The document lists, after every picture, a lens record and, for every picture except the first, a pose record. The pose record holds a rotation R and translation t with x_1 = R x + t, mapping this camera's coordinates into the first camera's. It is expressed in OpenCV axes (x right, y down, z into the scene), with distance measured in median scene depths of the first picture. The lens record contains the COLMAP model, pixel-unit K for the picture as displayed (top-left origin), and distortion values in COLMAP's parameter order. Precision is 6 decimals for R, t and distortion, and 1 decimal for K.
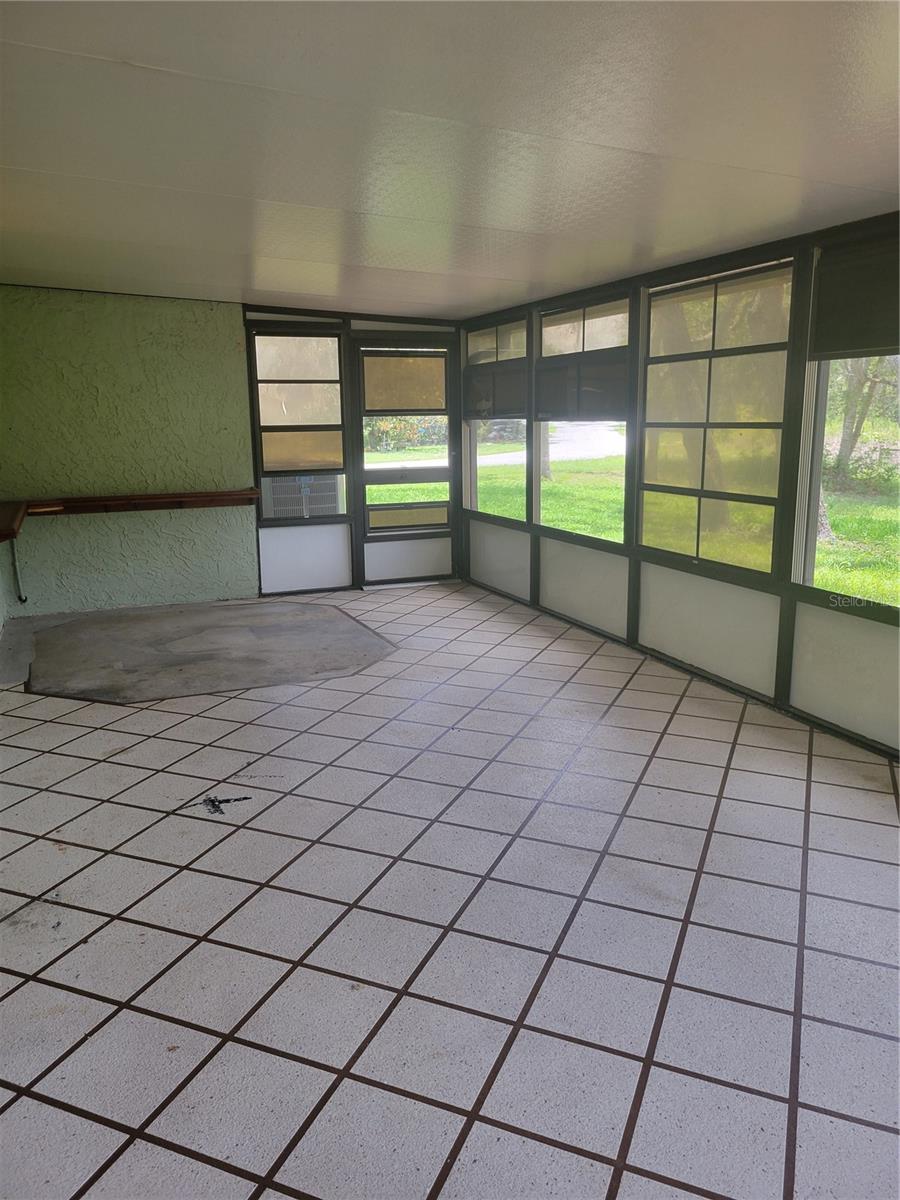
lens RADIAL K [[898.2, 0, 451.4], [0, 898.2, 599.7], [0, 0, 1]] dist [0.049164, -0.037172]
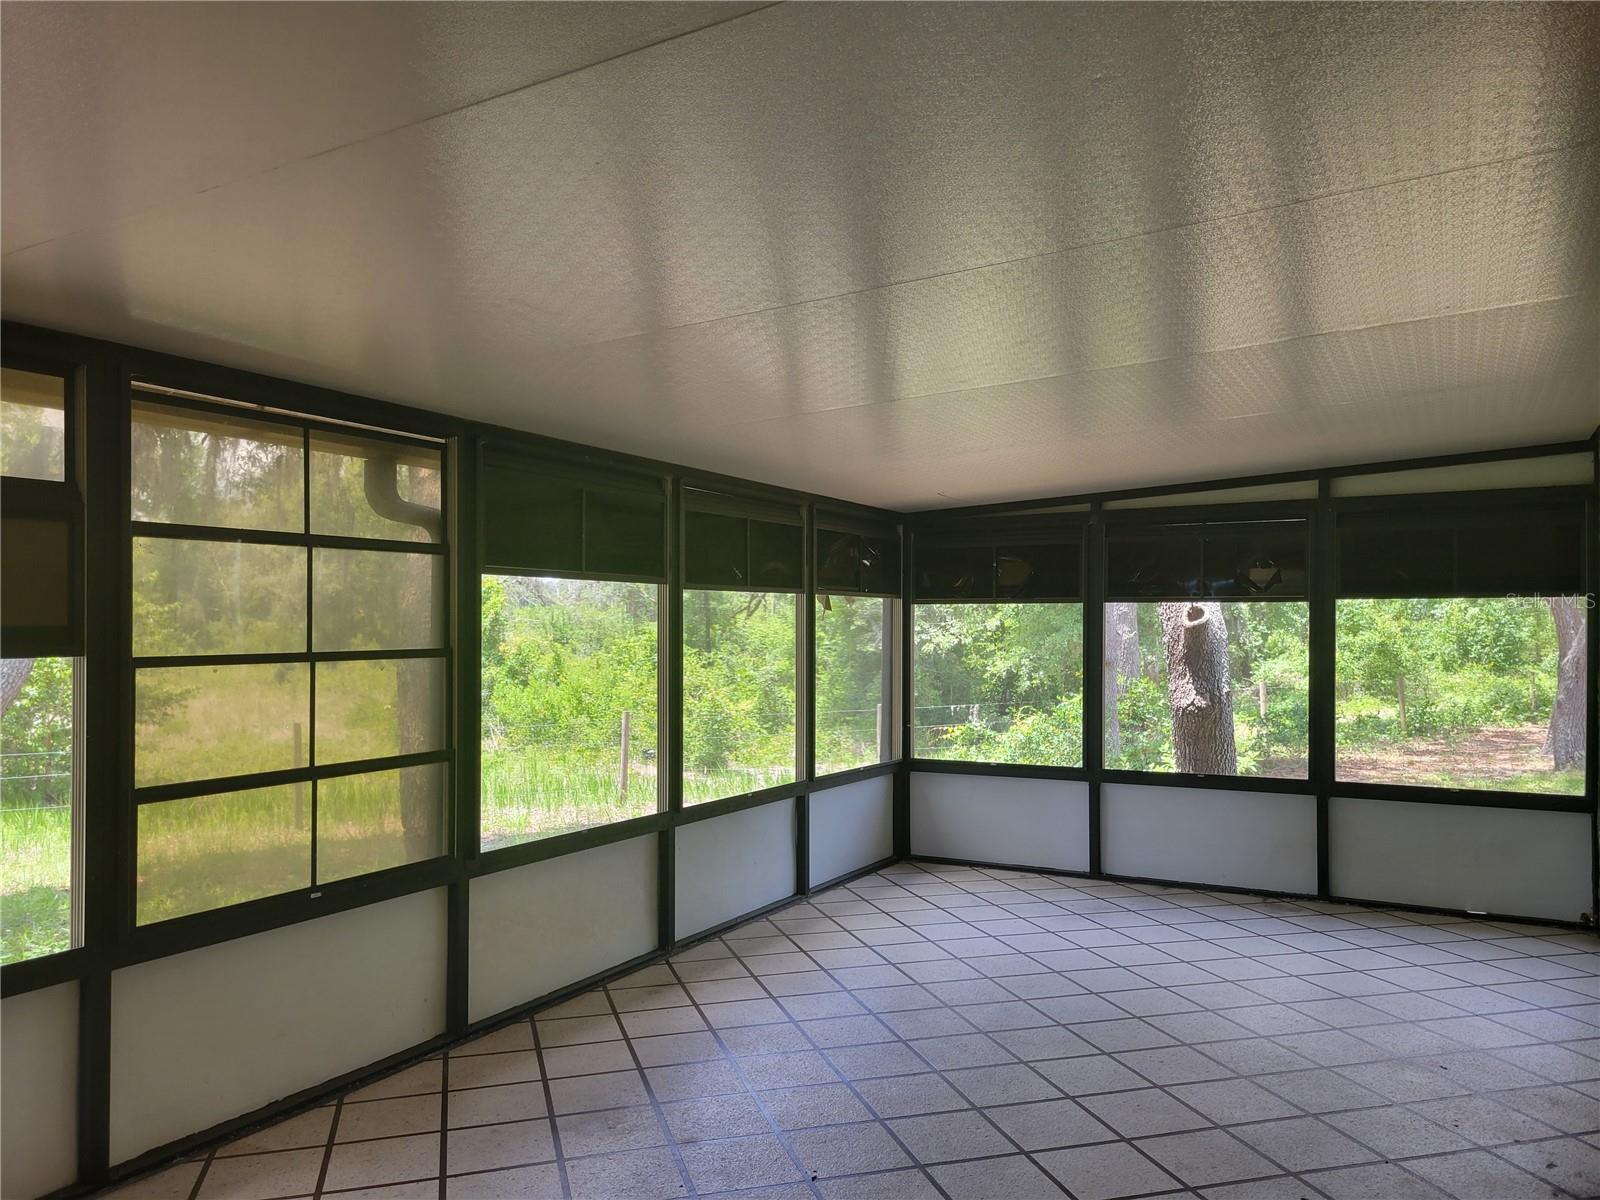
lens RADIAL K [[1197.6, 0, 802.5], [0, 1197.6, 605.1], [0, 0, 1]] dist [0.049164, -0.037172]
pose [[-0.626933, 0.024581, 0.778685, -0.566379], [0.163033, 0.981512, 0.100277, -0.271222], [-0.761824, 0.189818, -0.619350, 1.324980]]
